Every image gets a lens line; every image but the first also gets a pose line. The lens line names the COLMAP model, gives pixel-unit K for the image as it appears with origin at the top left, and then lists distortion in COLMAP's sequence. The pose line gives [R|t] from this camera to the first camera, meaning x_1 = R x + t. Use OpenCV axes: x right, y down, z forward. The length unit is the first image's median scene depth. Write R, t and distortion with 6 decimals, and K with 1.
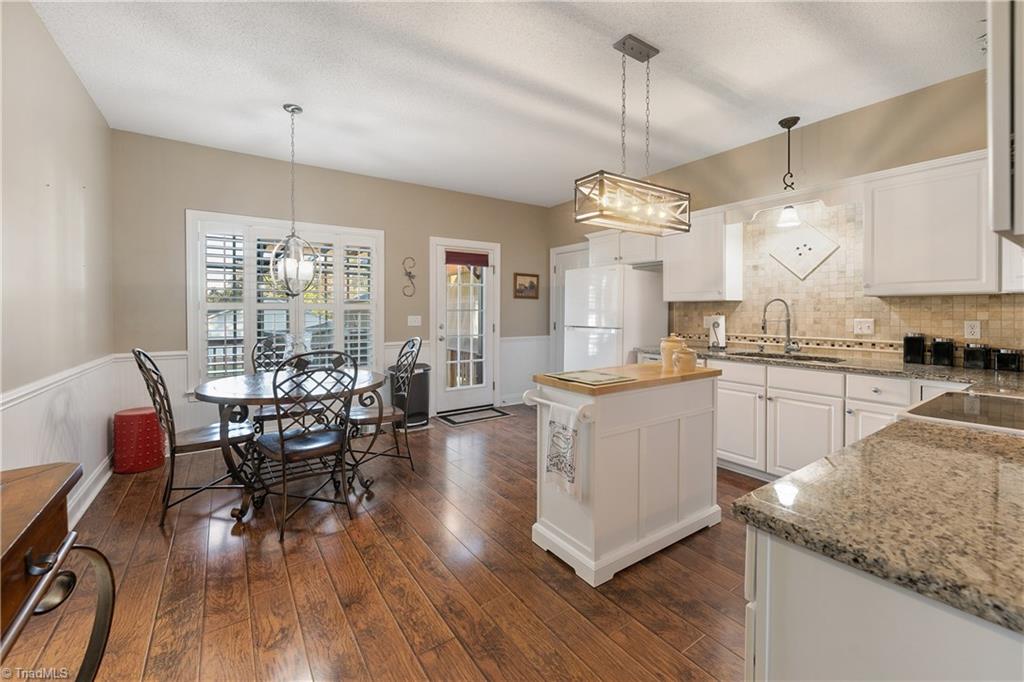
lens RADIAL K [[411.9, 0, 509.4], [0, 411.9, 318.9], [0, 0, 1]] dist [-0.000174, 0.000010]
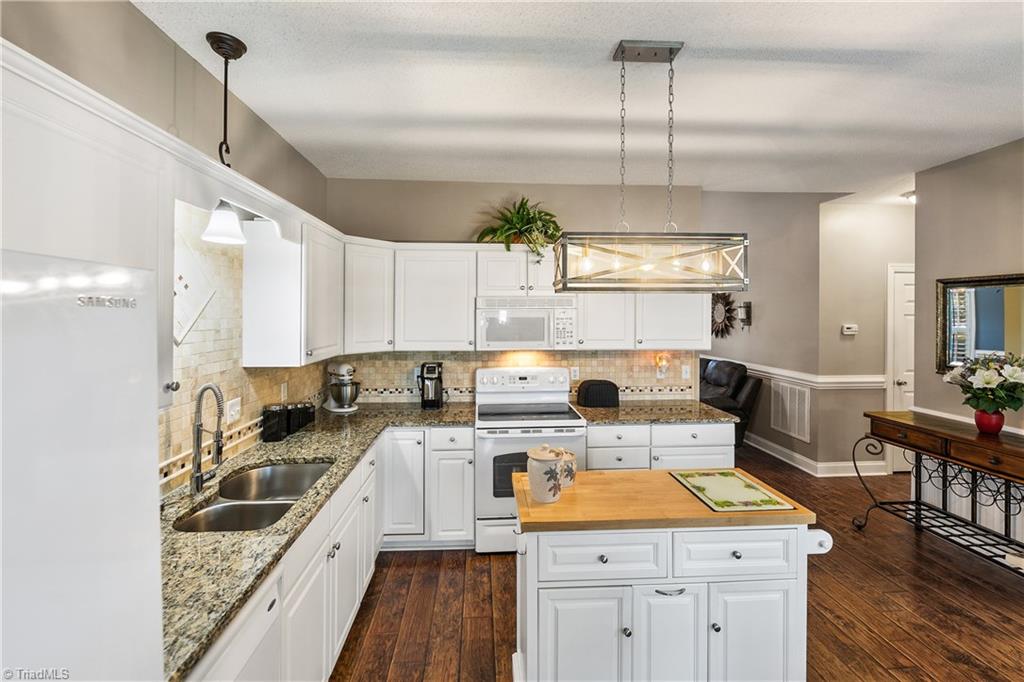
lens RADIAL K [[411.9, 0, 509.4], [0, 411.9, 318.9], [0, 0, 1]] dist [-0.000174, 0.000010]
pose [[-0.852215, -0.020458, 0.522792, 0.110106], [-0.007550, 0.999612, 0.026810, -0.161022], [-0.523138, 0.018901, -0.852039, 1.369803]]
